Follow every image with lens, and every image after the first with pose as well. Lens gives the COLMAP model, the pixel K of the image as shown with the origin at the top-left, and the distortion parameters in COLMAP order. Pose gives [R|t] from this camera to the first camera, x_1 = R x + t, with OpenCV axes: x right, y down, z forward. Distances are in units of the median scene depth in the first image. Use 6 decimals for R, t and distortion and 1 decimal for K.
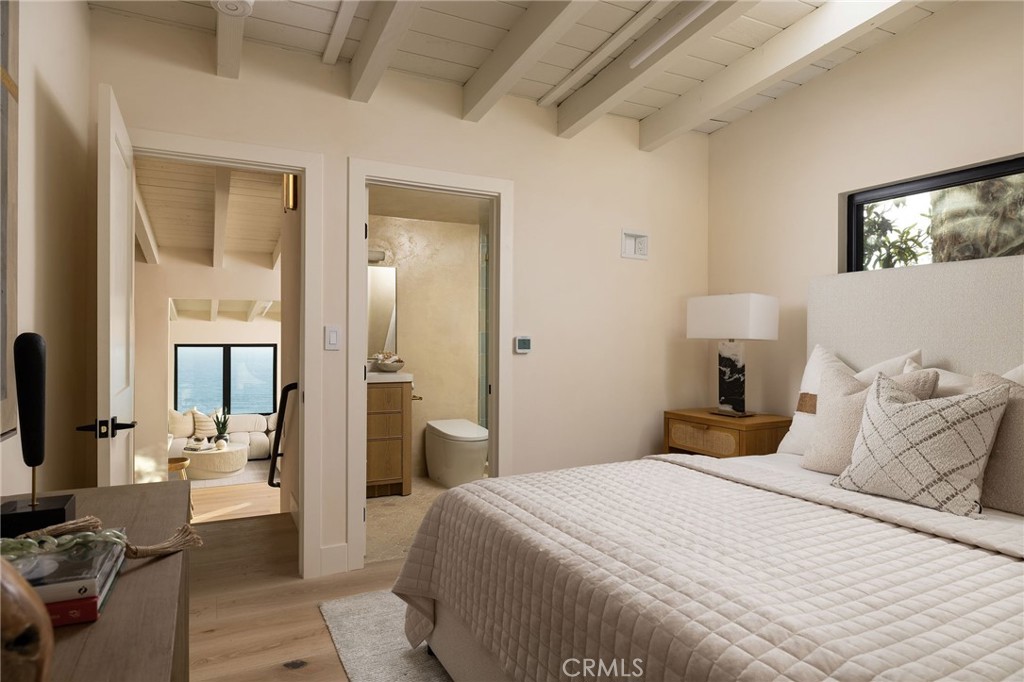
lens RADIAL K [[601.3, 0, 512.0], [0, 601.3, 341.0], [0, 0, 1]] dist [0.000413, 0.000002]
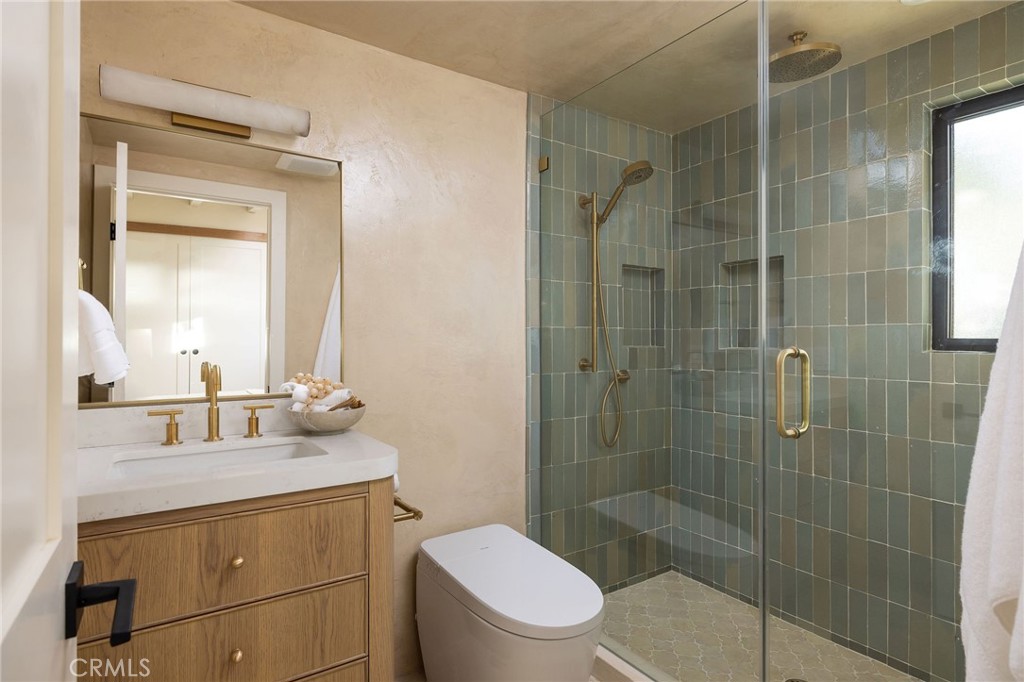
lens RADIAL K [[557.9, 0, 512.0], [0, 557.9, 341.0], [0, 0, 1]] dist [-0.000088, -0.000016]
pose [[0.992794, -0.007001, 0.119625, -0.129770], [0.006864, 0.999975, 0.001558, -0.005593], [-0.119633, -0.000725, 0.992818, 0.645207]]
